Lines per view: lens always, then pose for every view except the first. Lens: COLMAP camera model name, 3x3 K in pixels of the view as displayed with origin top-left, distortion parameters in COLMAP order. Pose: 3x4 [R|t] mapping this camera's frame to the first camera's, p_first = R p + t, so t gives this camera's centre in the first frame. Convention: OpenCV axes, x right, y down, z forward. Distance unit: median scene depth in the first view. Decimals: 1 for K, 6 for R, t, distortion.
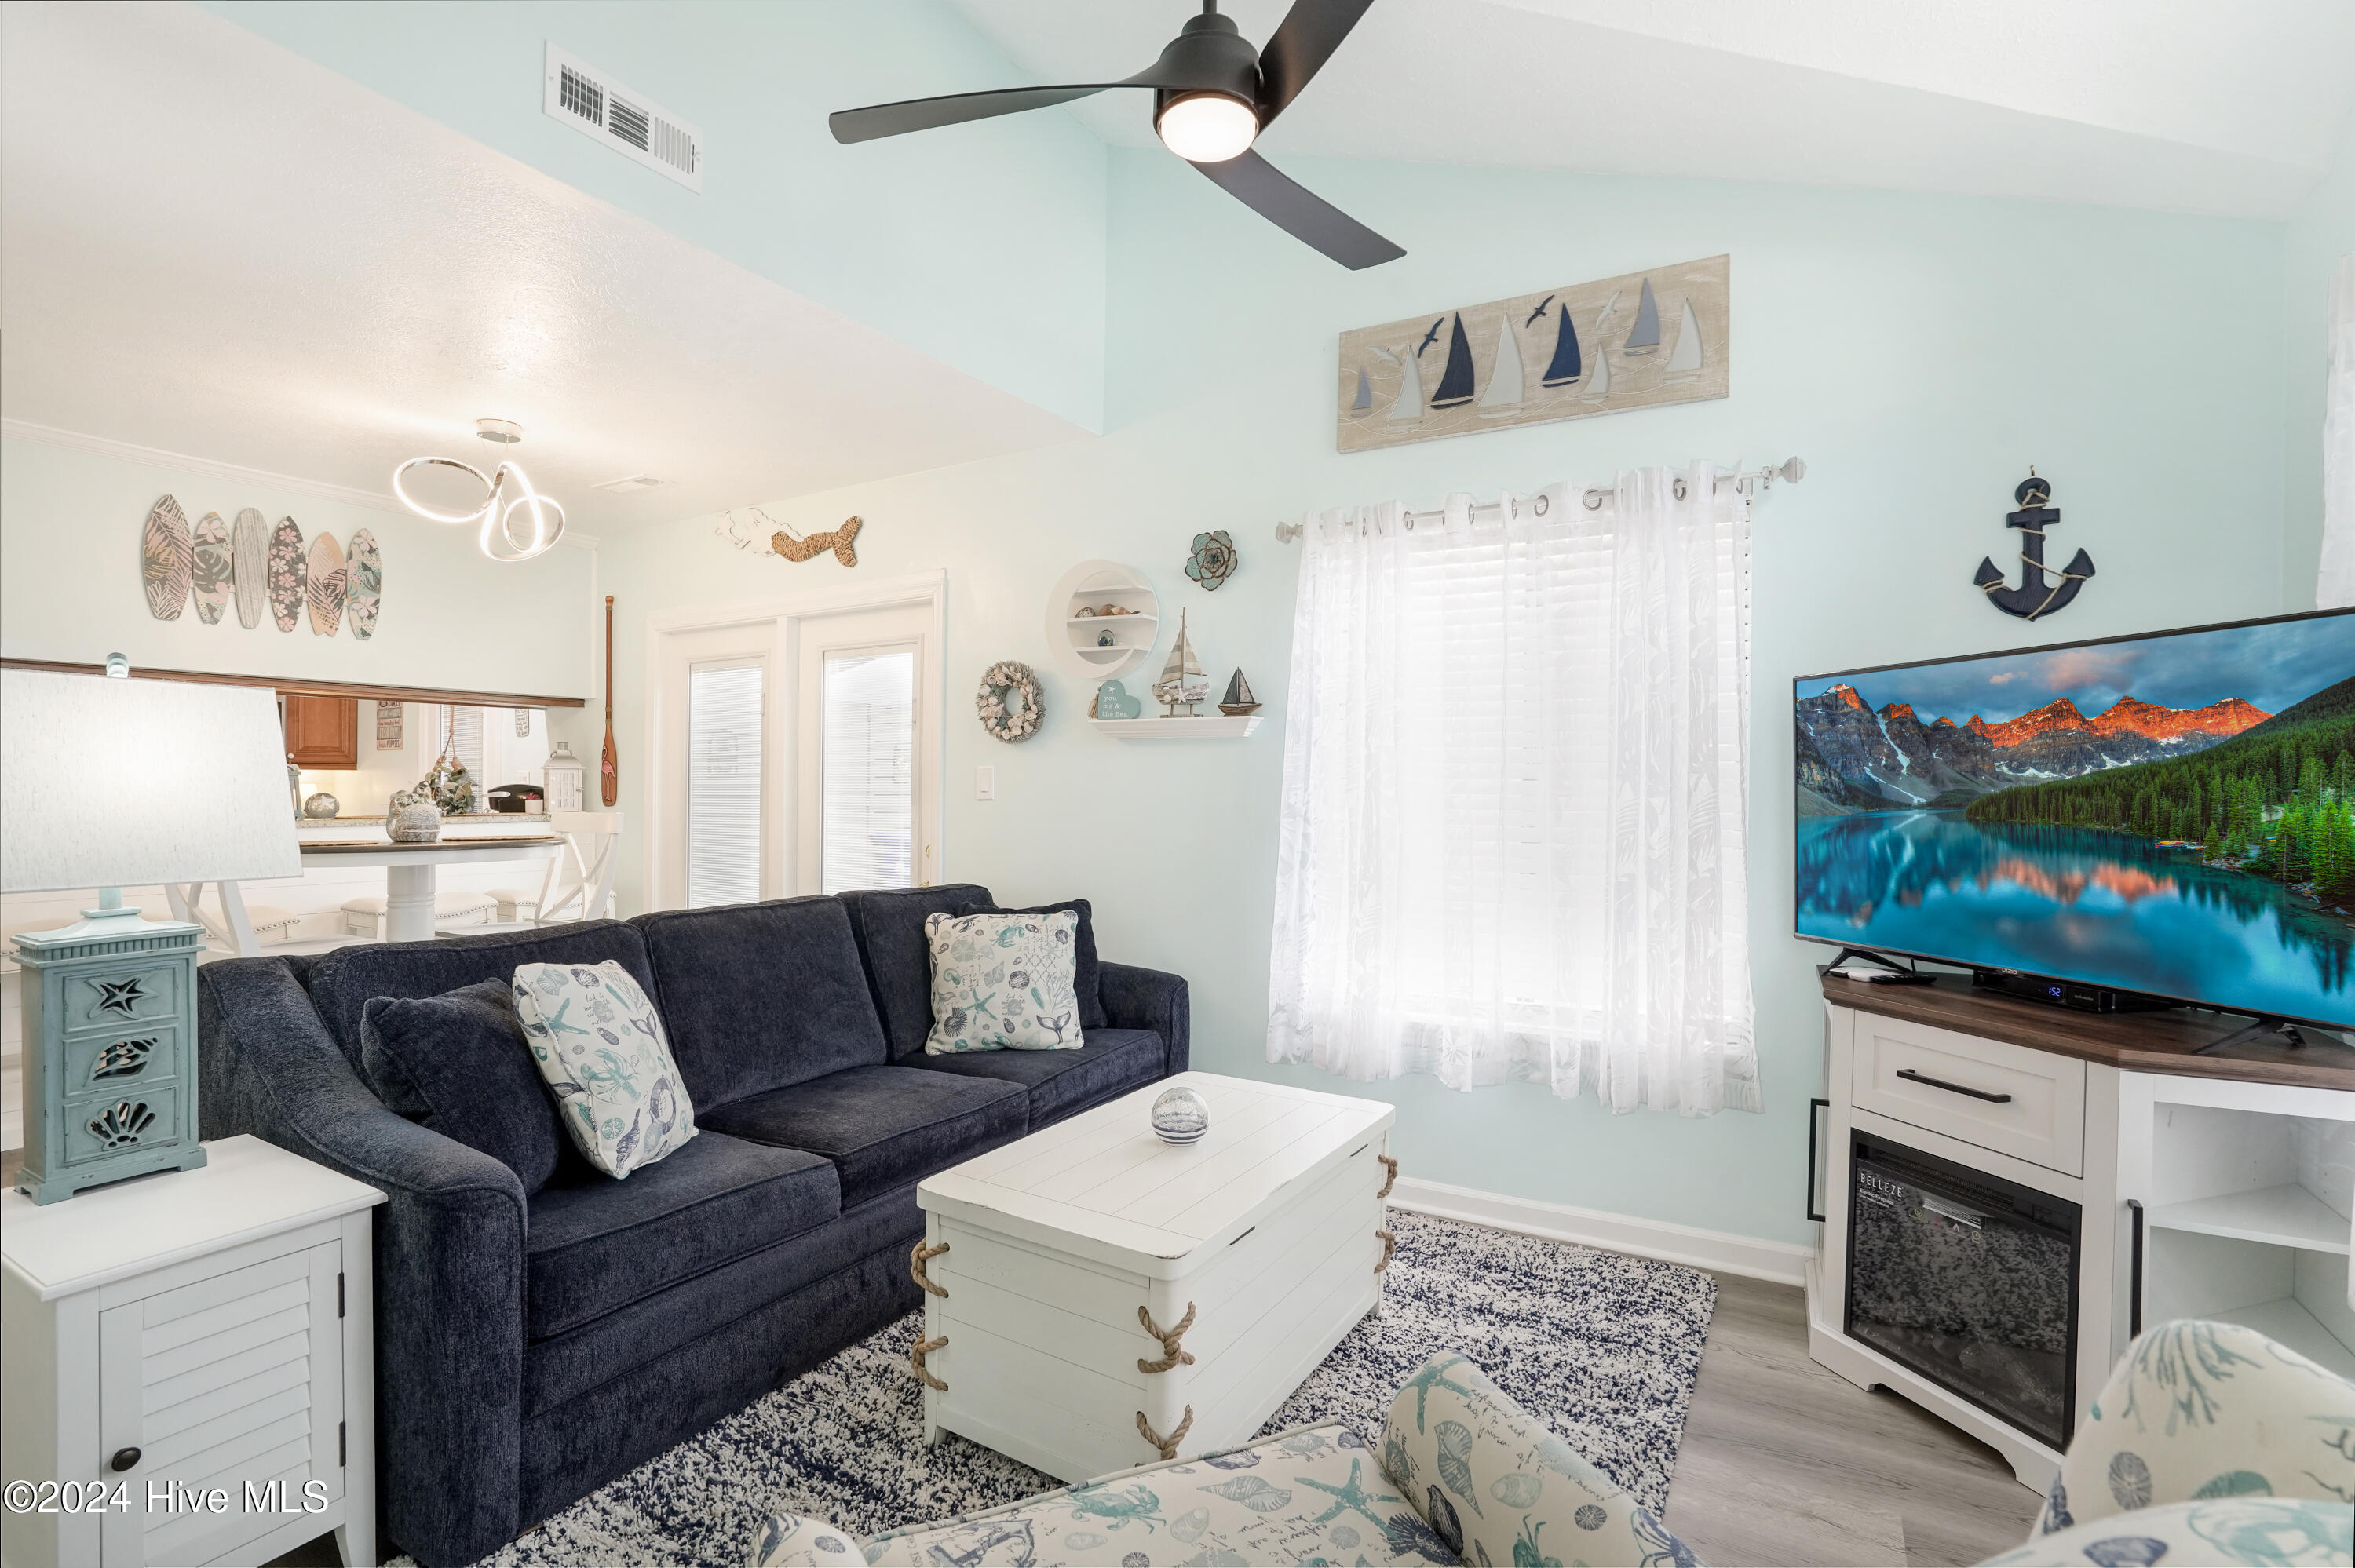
lens RADIAL K [[1097.7, 0, 1177.2], [0, 1097.7, 795.0], [0, 0, 1]] dist [-0.049708, 0.018404]
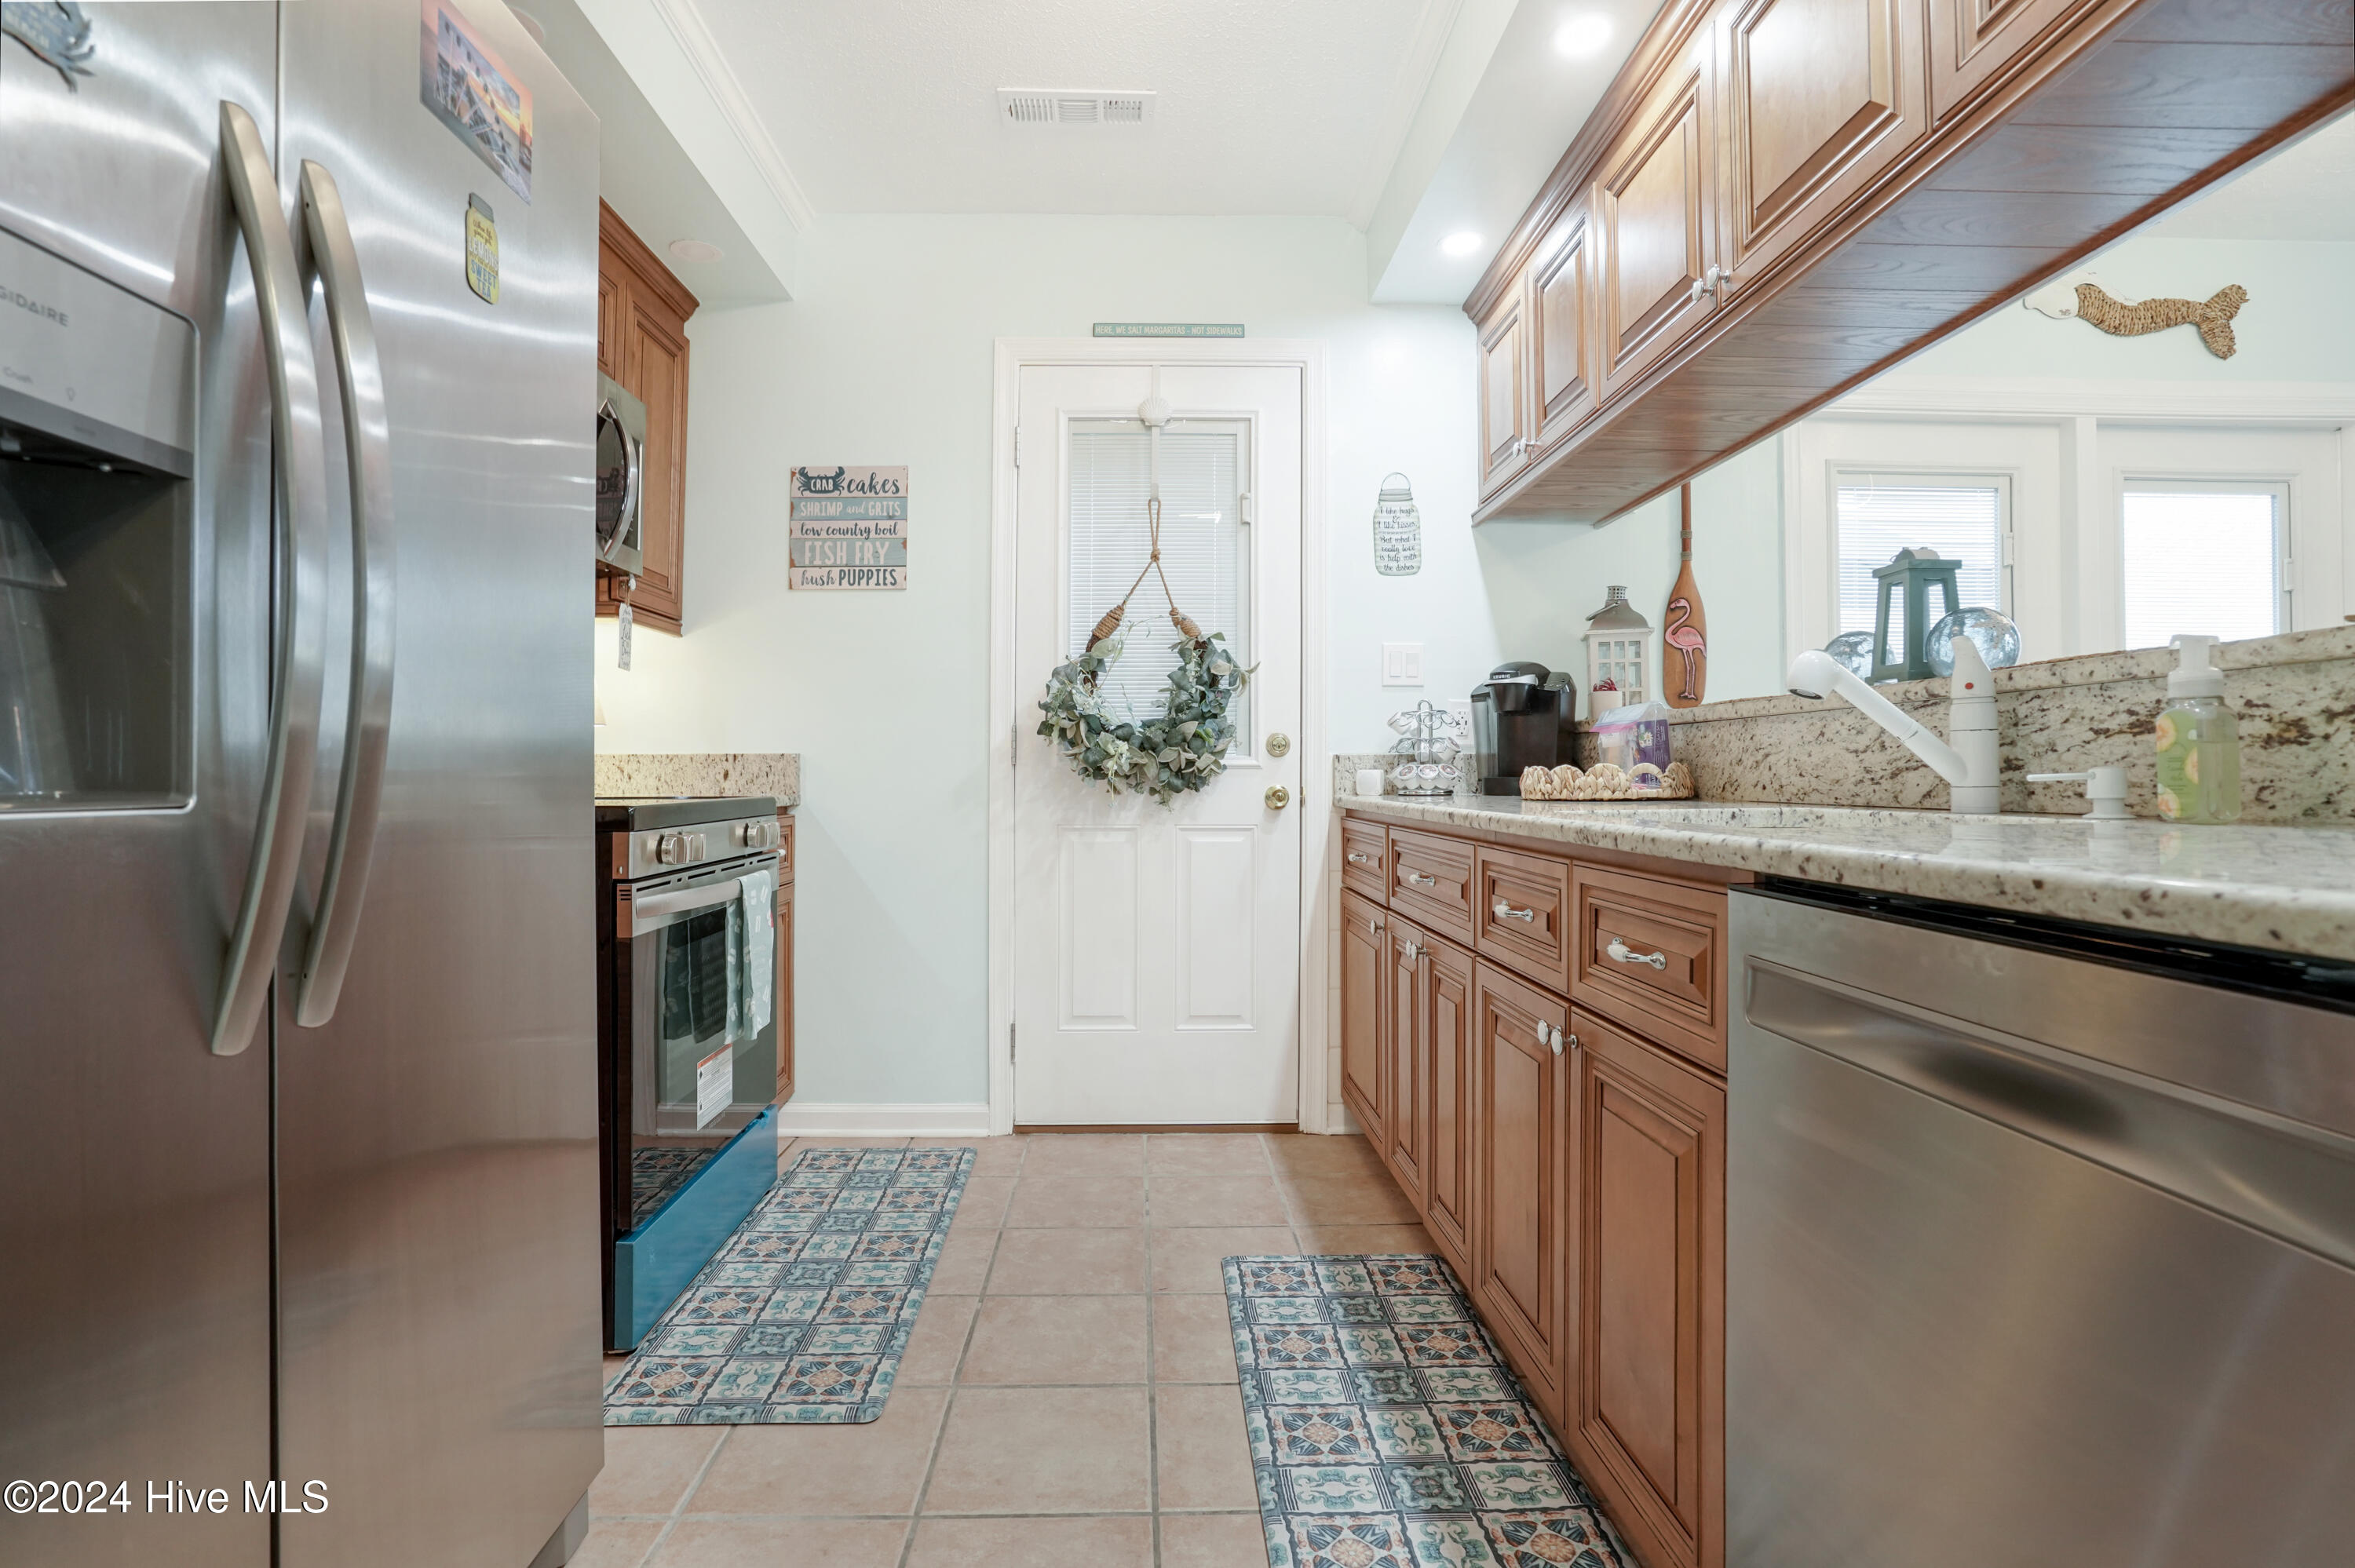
lens RADIAL K [[1097.7, 0, 1153.8], [0, 1097.7, 807.0], [0, 0, 1]] dist [-0.049708, 0.018404]
pose [[0.850714, -0.018748, 0.525294, -1.790451], [0.006668, 0.999668, 0.024880, 0.077840], [-0.525586, -0.017664, 0.850557, 1.130869]]
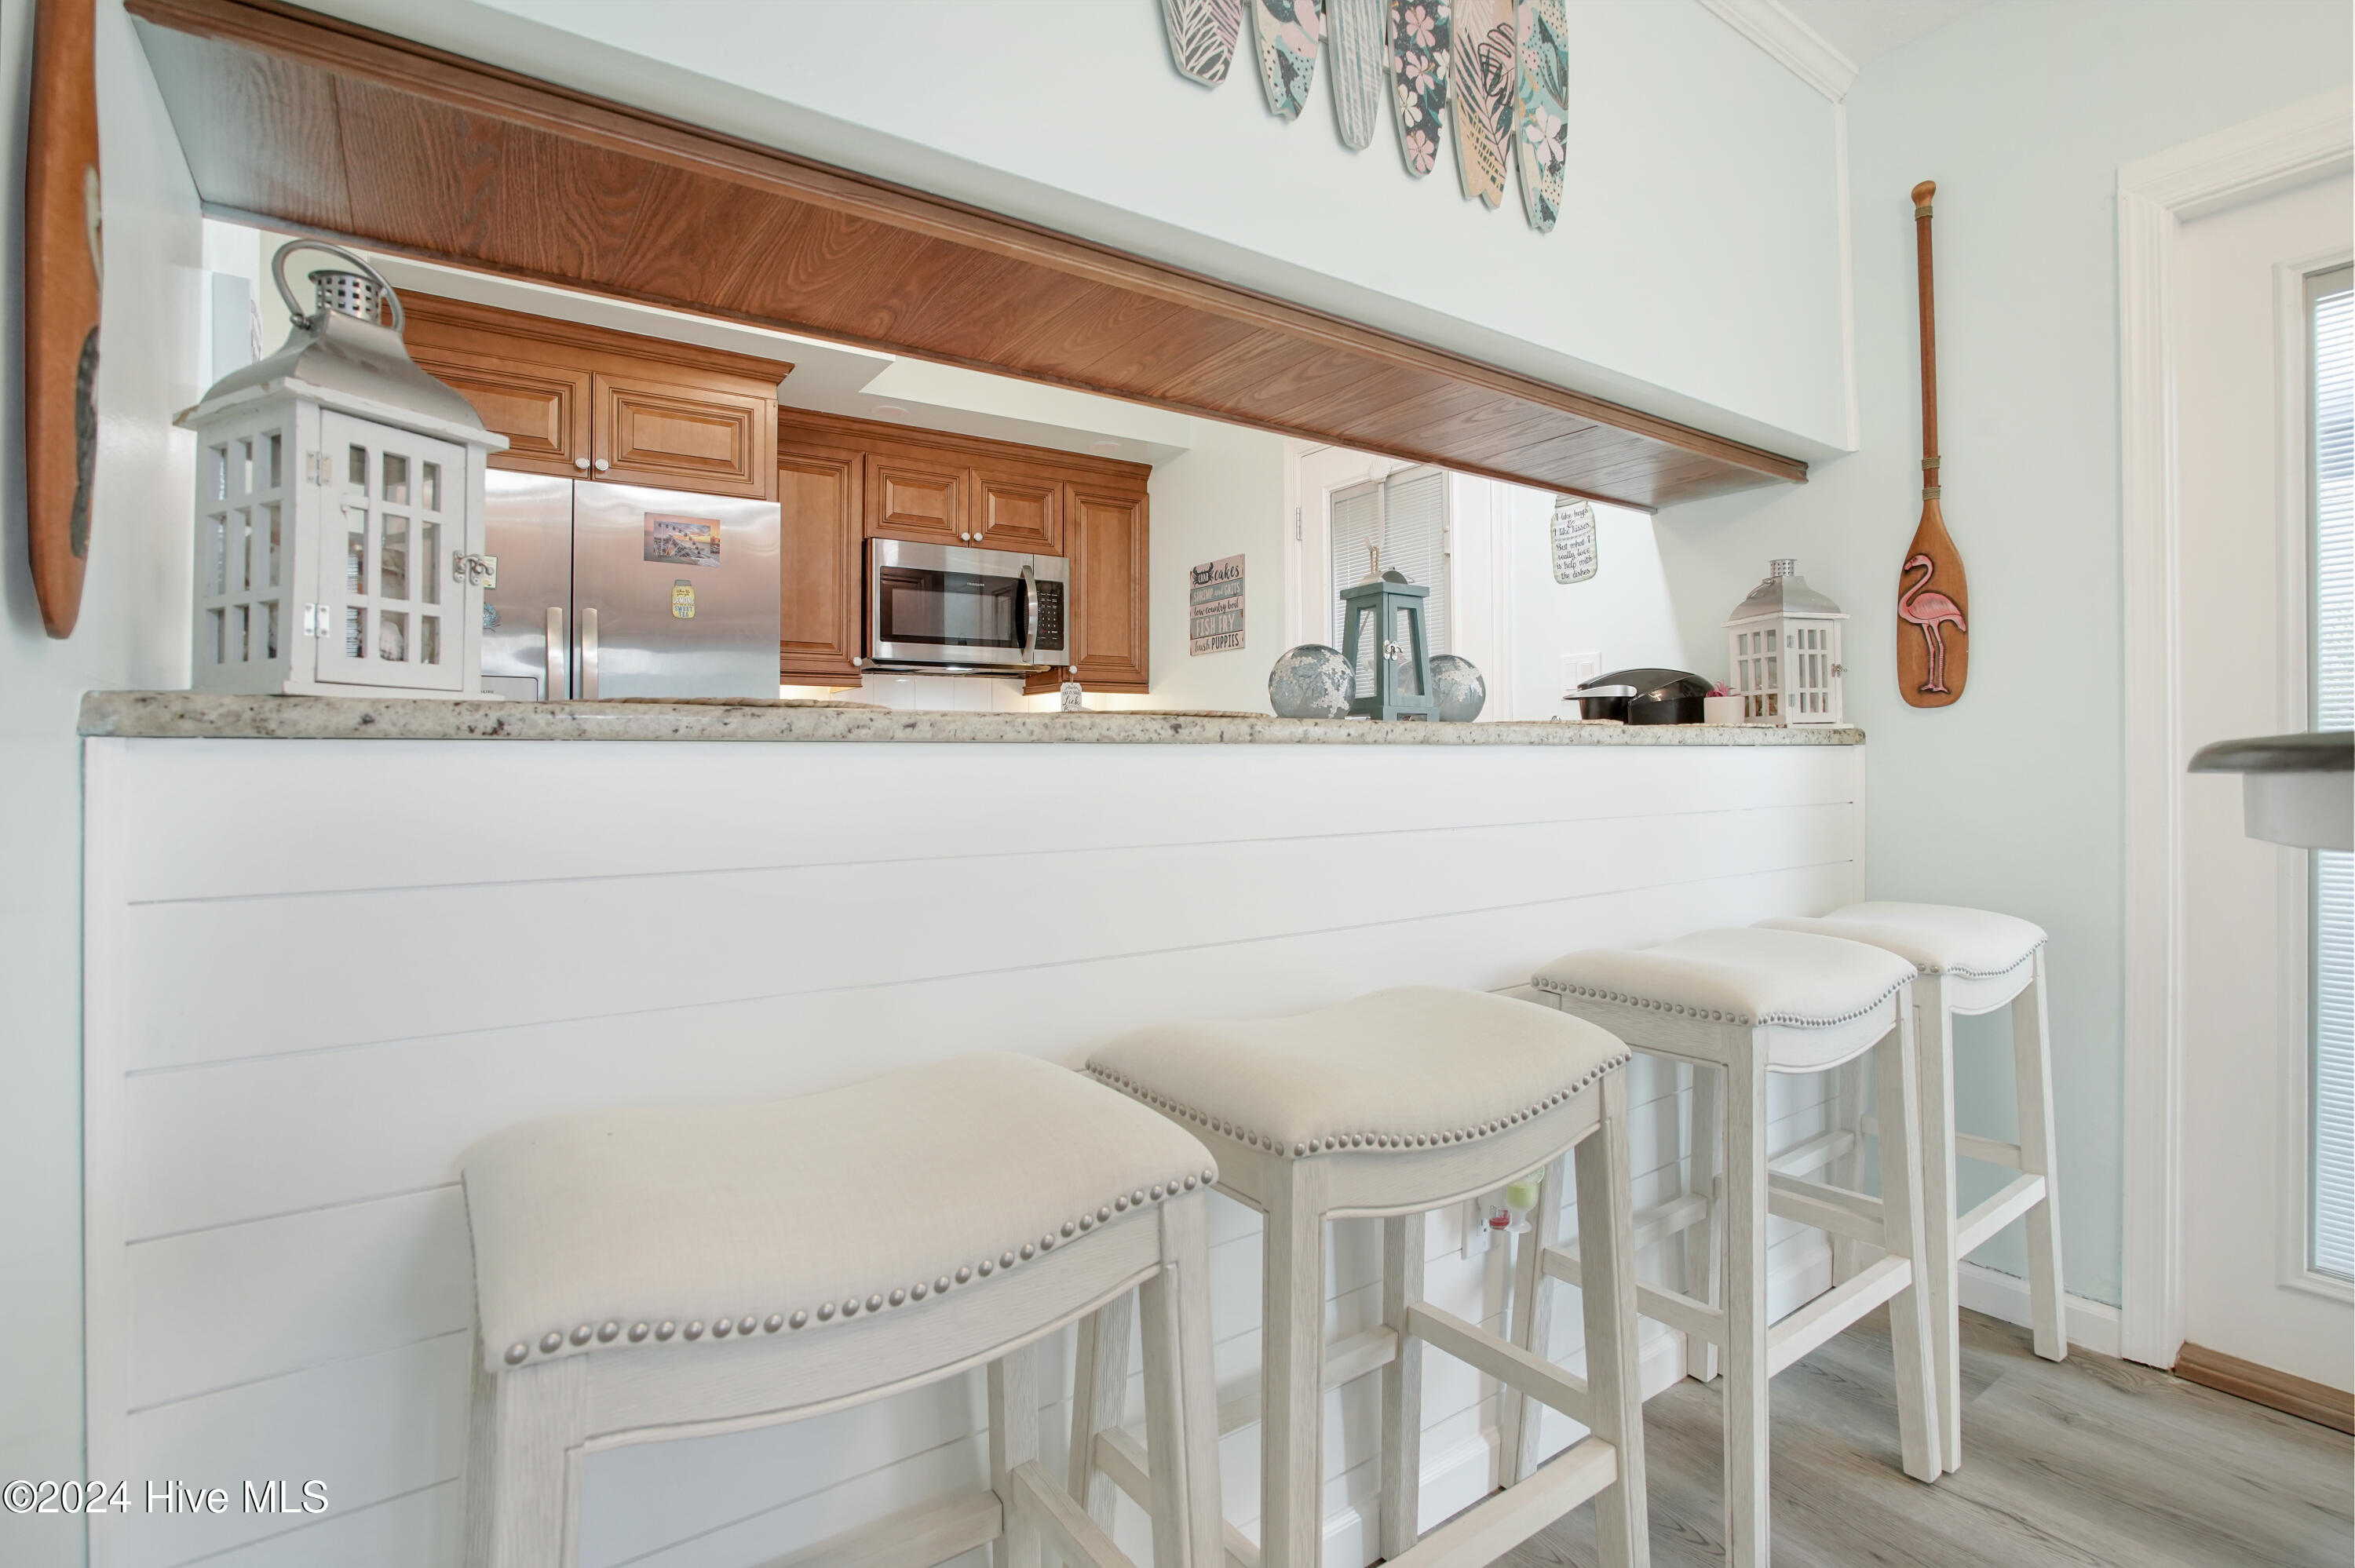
lens RADIAL K [[1097.7, 0, 1165.7], [0, 1097.7, 752.8], [0, 0, 1]] dist [-0.049708, 0.018404]
pose [[0.910954, -0.019250, -0.412059, -1.049780], [0.011409, 0.999704, -0.021481, 0.055578], [0.412351, 0.014867, 0.910904, 0.890546]]
